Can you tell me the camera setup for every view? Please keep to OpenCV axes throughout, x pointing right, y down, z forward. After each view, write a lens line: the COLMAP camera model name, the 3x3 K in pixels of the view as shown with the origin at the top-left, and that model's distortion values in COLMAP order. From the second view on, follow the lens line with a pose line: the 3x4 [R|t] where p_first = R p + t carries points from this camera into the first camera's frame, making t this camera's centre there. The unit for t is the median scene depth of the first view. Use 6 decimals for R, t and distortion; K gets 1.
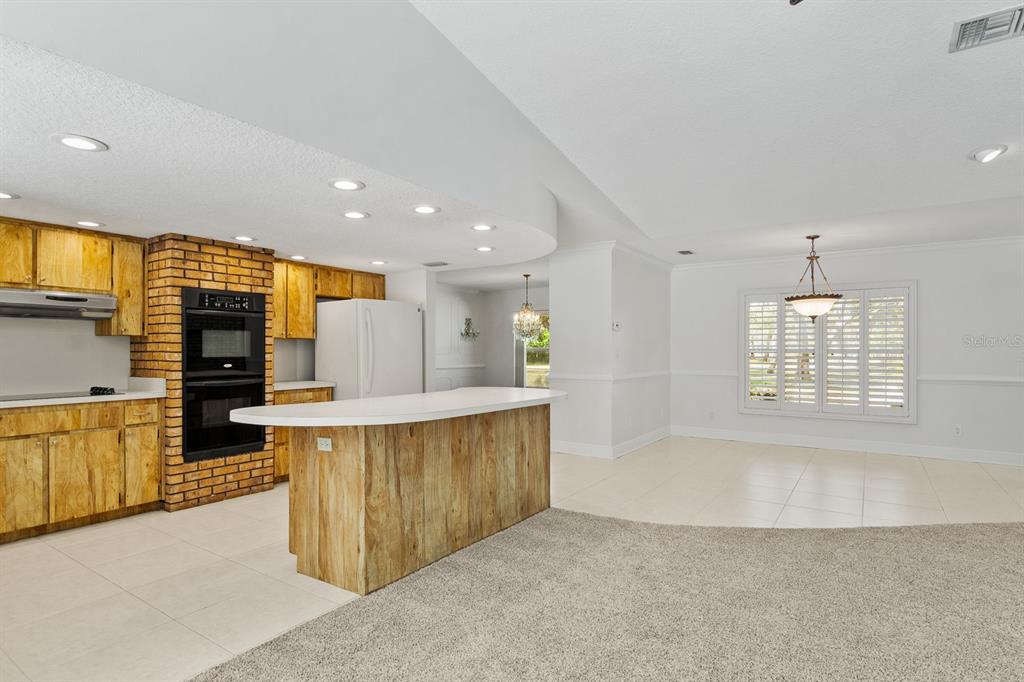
lens RADIAL K [[537.4, 0, 508.7], [0, 537.4, 346.9], [0, 0, 1]] dist [-0.002616, -0.000841]
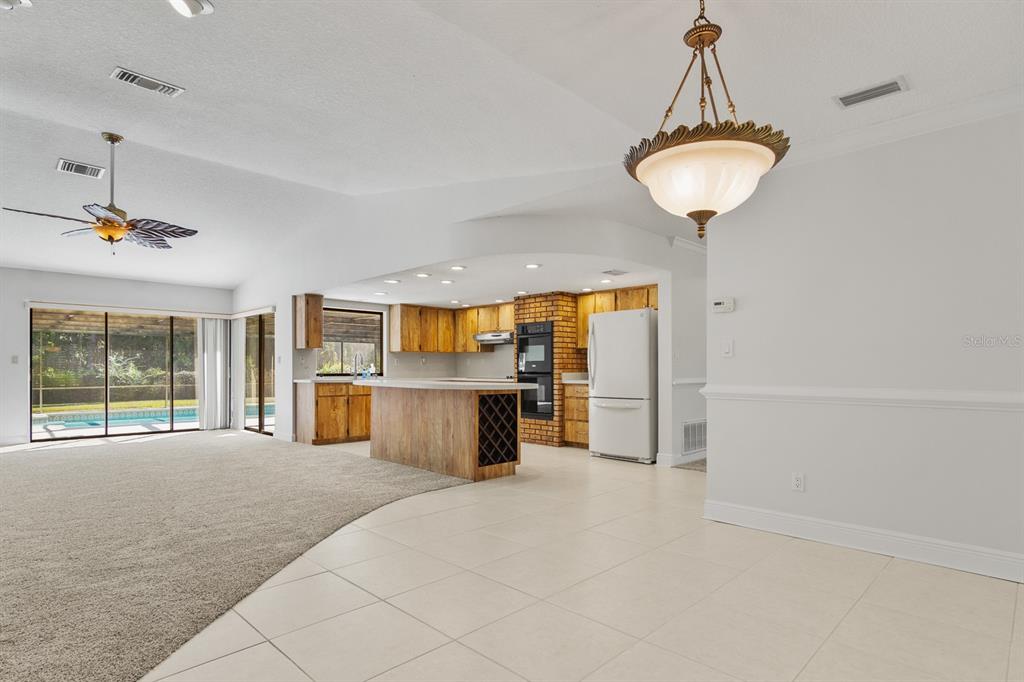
lens RADIAL K [[537.4, 0, 506.2], [0, 537.4, 364.0], [0, 0, 1]] dist [-0.002616, -0.000841]
pose [[-0.180906, -0.009105, -0.983458, 1.217743], [0.005205, 0.999934, -0.010215, 0.046871], [0.983487, -0.006967, -0.180846, 1.257265]]
